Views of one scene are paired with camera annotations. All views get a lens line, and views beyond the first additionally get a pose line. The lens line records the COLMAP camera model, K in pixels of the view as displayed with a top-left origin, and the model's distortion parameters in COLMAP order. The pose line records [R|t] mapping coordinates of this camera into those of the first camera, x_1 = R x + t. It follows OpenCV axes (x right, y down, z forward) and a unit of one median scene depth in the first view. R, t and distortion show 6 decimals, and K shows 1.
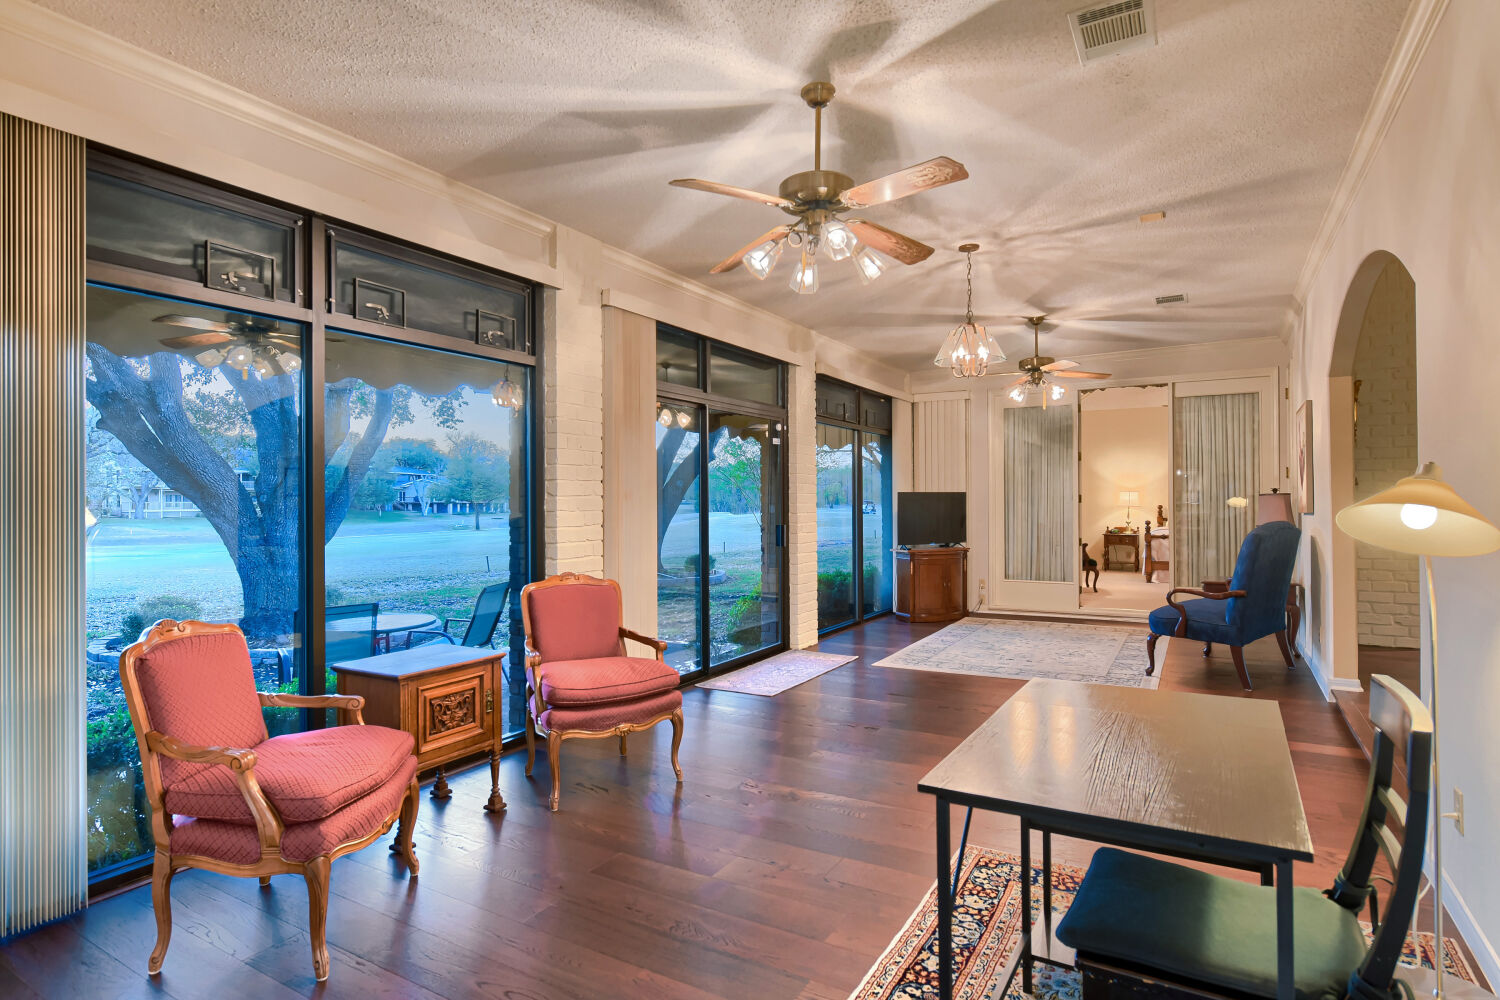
lens RADIAL K [[821.4, 0, 761.9], [0, 821.4, 501.1], [0, 0, 1]] dist [0.026904, 0.000419]
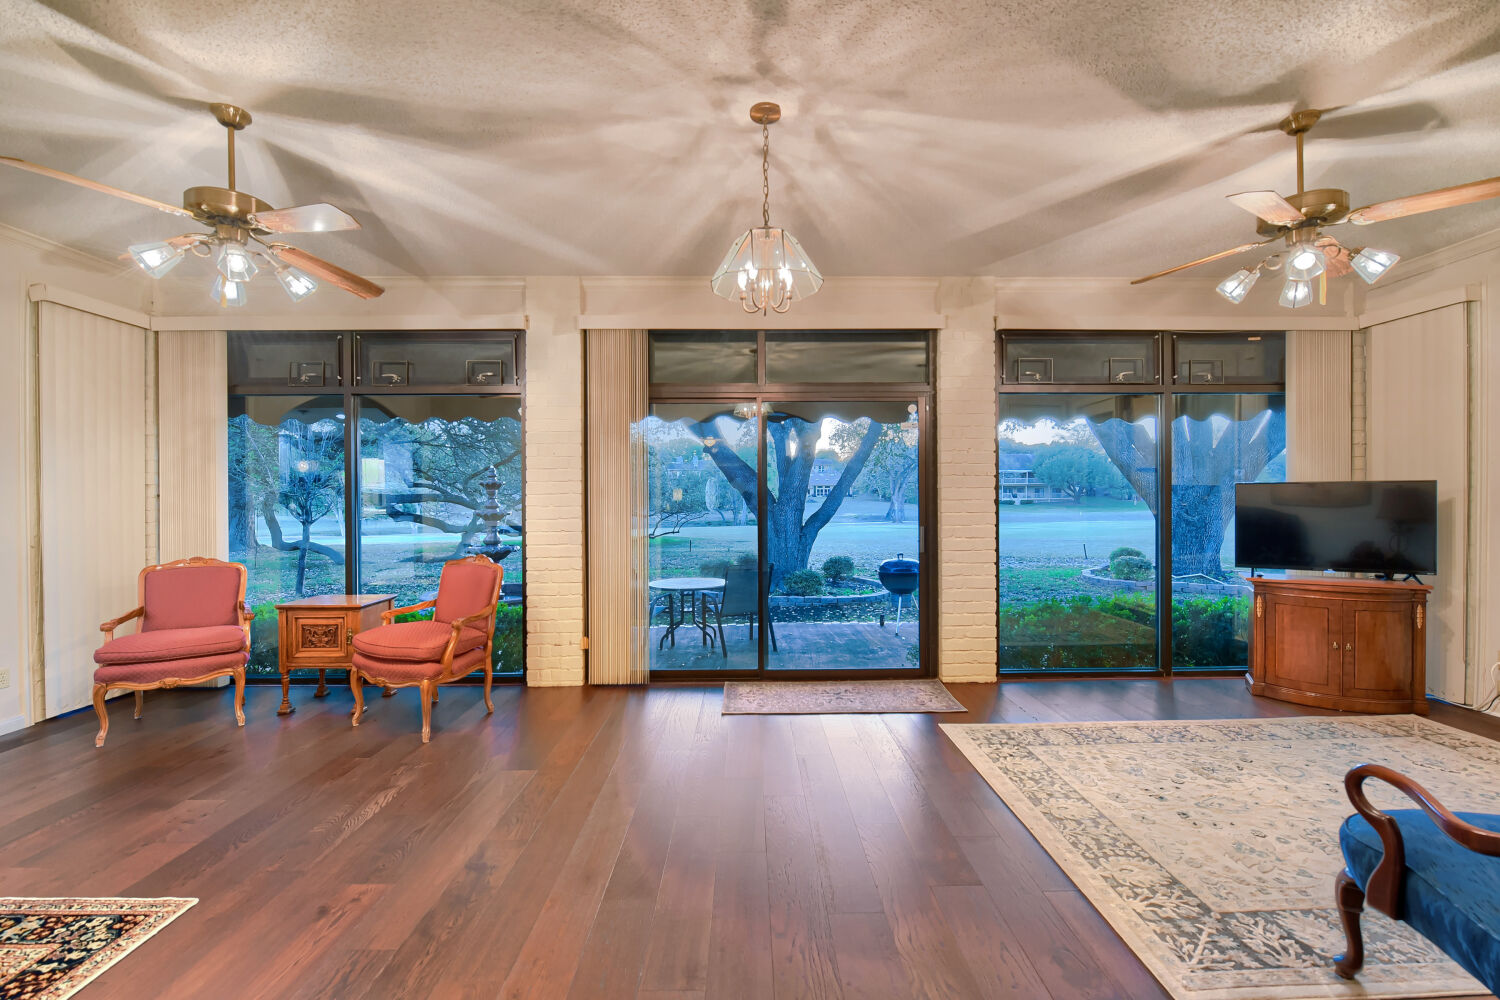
lens RADIAL K [[637.0, 0, 753.5], [0, 637.0, 499.3], [0, 0, 1]] dist [0.004666, -0.006653]
pose [[0.485562, 0.001210, -0.874202, 0.716976], [0.002736, 0.999992, 0.002904, -0.000929], [0.874198, -0.003802, 0.485554, 0.771926]]
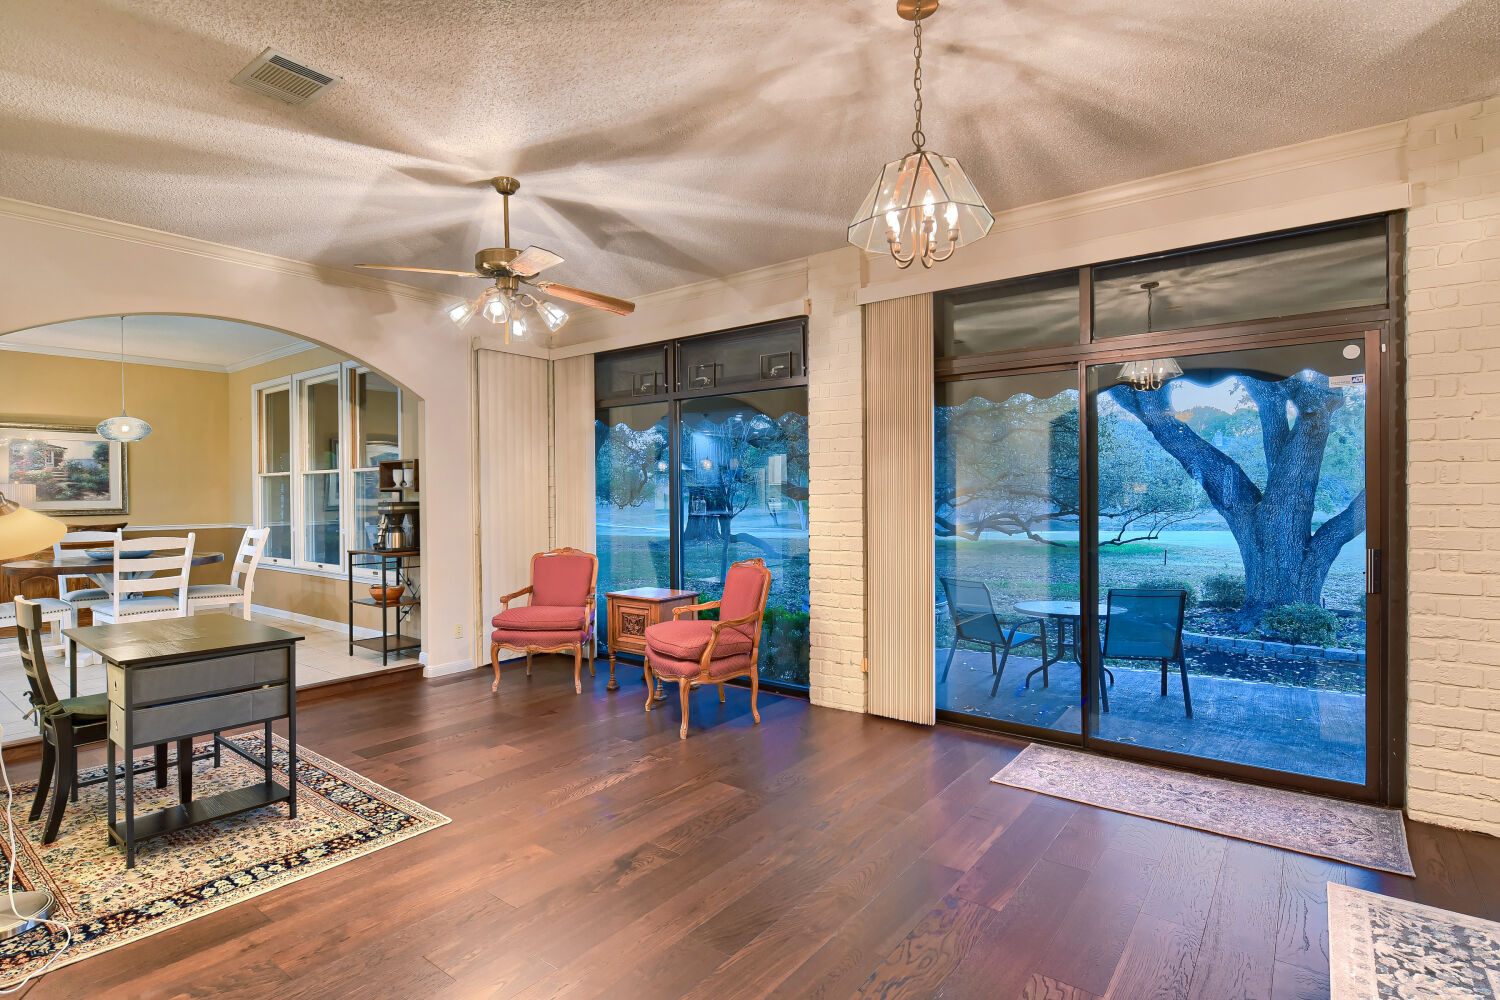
lens RADIAL K [[755.6, 0, 741.4], [0, 755.6, 501.3], [0, 0, 1]] dist [-0.004749, 0.000389]
pose [[-0.164089, 0.014098, -0.986345, 0.754992], [0.006019, 0.999894, 0.013291, -0.011131], [0.986427, -0.003756, -0.164156, 1.004793]]
